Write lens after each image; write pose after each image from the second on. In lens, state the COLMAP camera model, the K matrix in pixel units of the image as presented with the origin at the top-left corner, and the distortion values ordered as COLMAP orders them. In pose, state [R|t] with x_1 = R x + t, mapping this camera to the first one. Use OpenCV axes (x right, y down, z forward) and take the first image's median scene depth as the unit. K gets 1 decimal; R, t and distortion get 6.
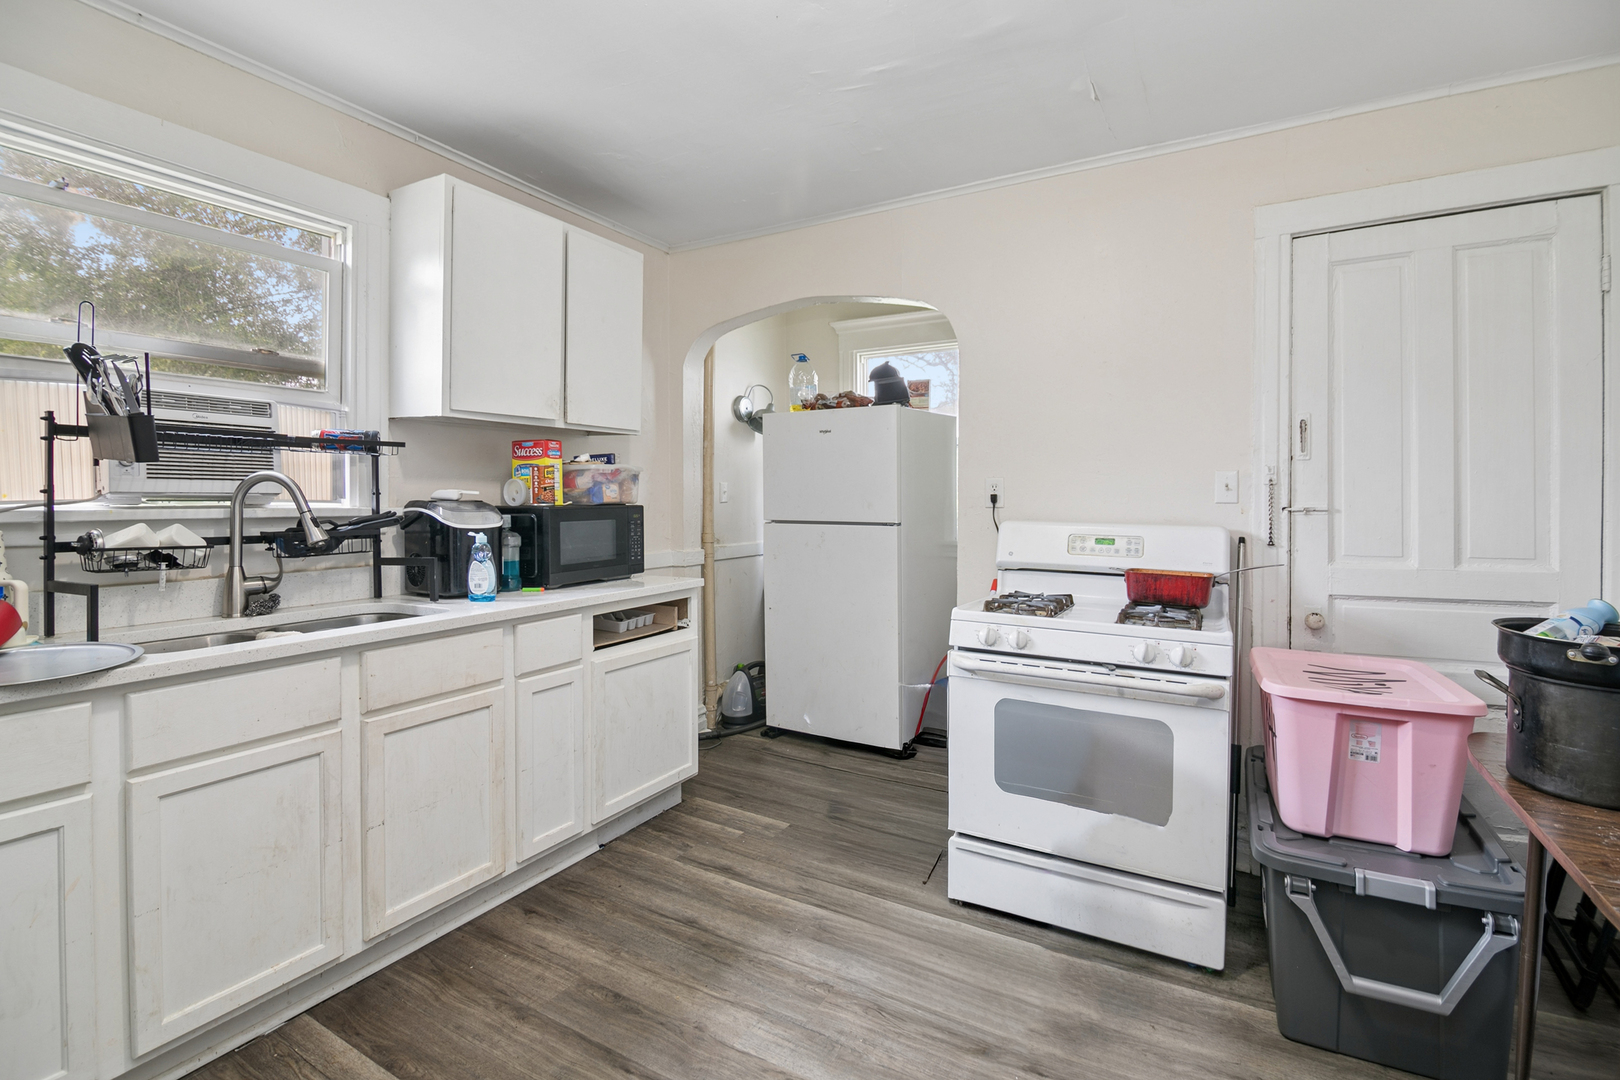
lens RADIAL K [[729.1, 0, 763.8], [0, 729.1, 498.4], [0, 0, 1]] dist [-0.013609, -0.002701]
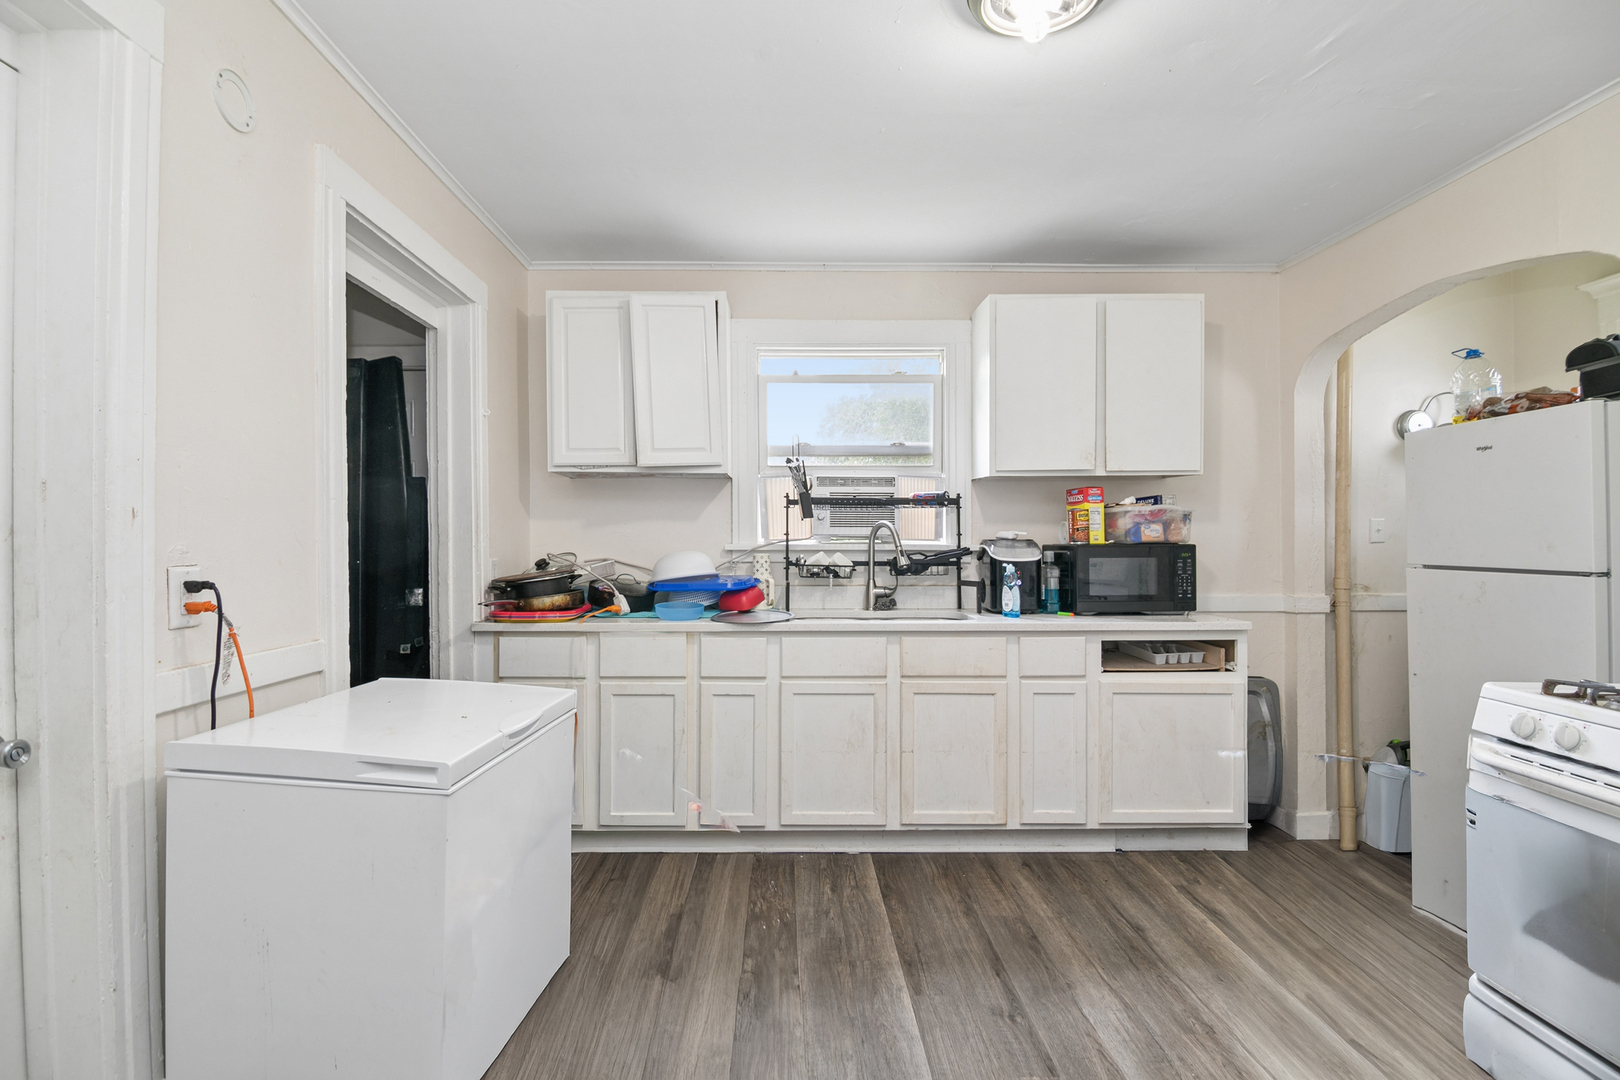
lens RADIAL K [[729.1, 0, 799.2], [0, 729.1, 541.2], [0, 0, 1]] dist [-0.013609, -0.002701]
pose [[0.510998, 0.000957, -0.859581, 0.545495], [0.000431, 0.999999, 0.001370, 0.004679], [0.859582, -0.001070, 0.510997, 0.014597]]
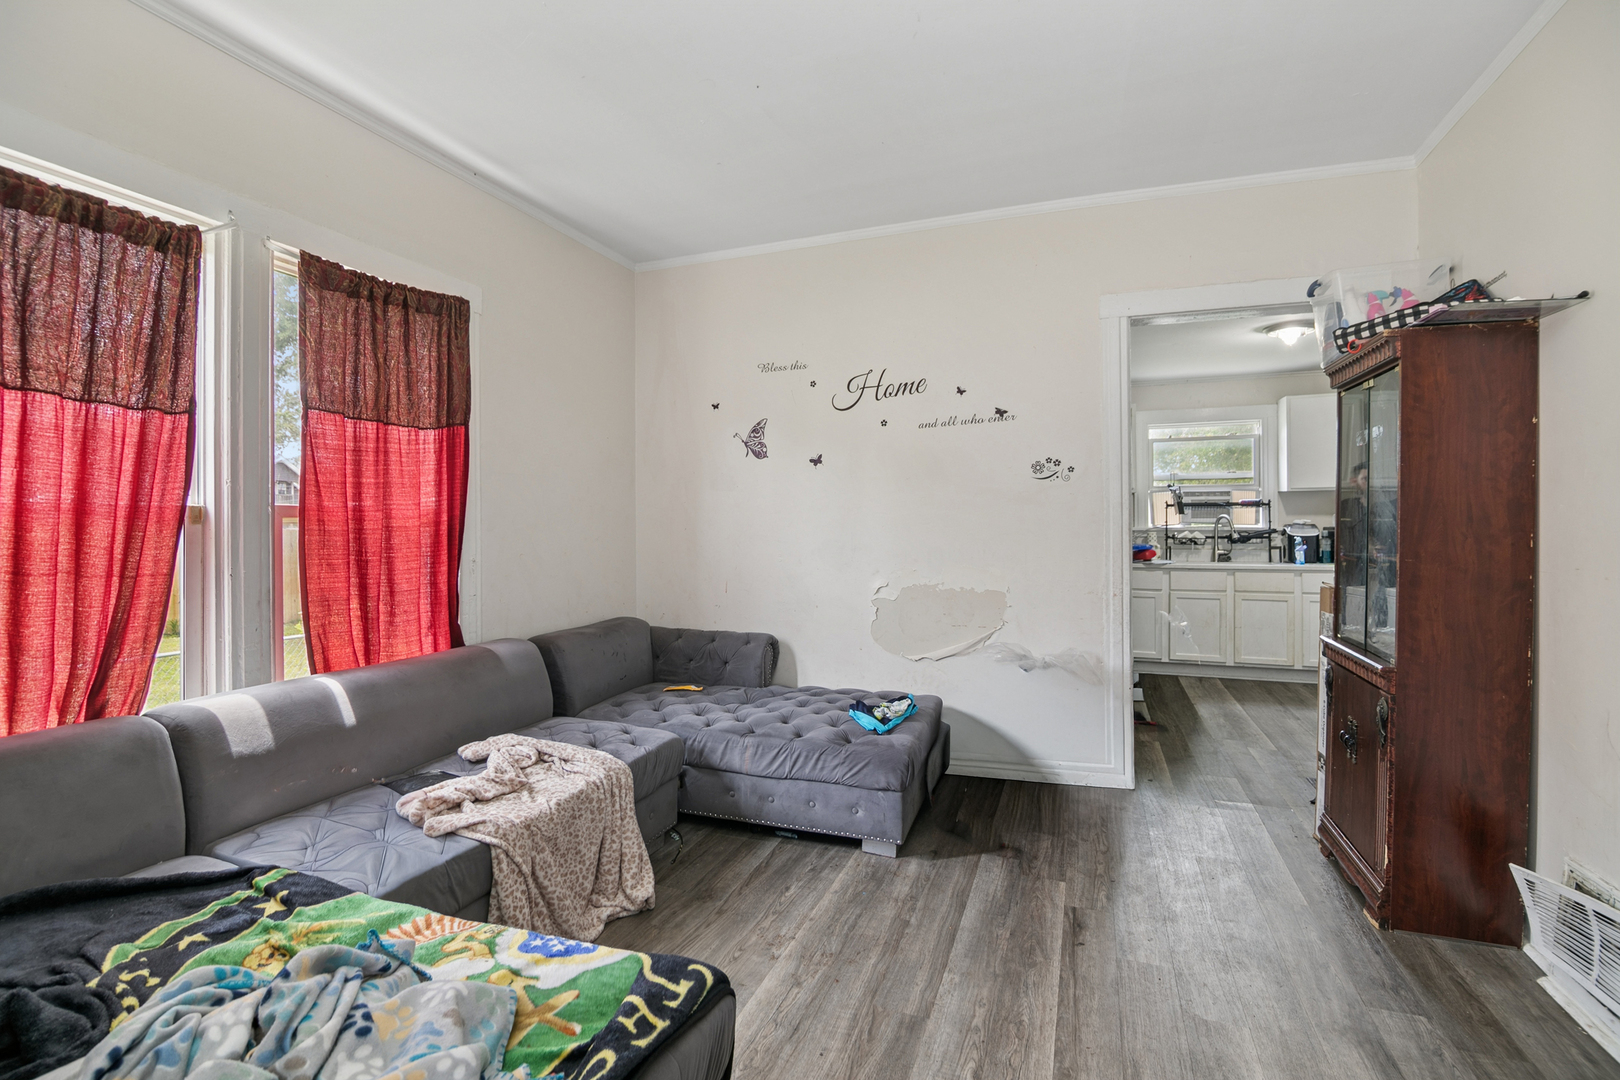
lens RADIAL K [[729.1, 0, 801.5], [0, 729.1, 534.6], [0, 0, 1]] dist [-0.013609, -0.002701]
pose [[0.144935, 0.006678, -0.989419, 1.878847], [0.001367, 0.999975, 0.006950, 0.019939], [0.989440, -0.002360, 0.144923, -1.086522]]
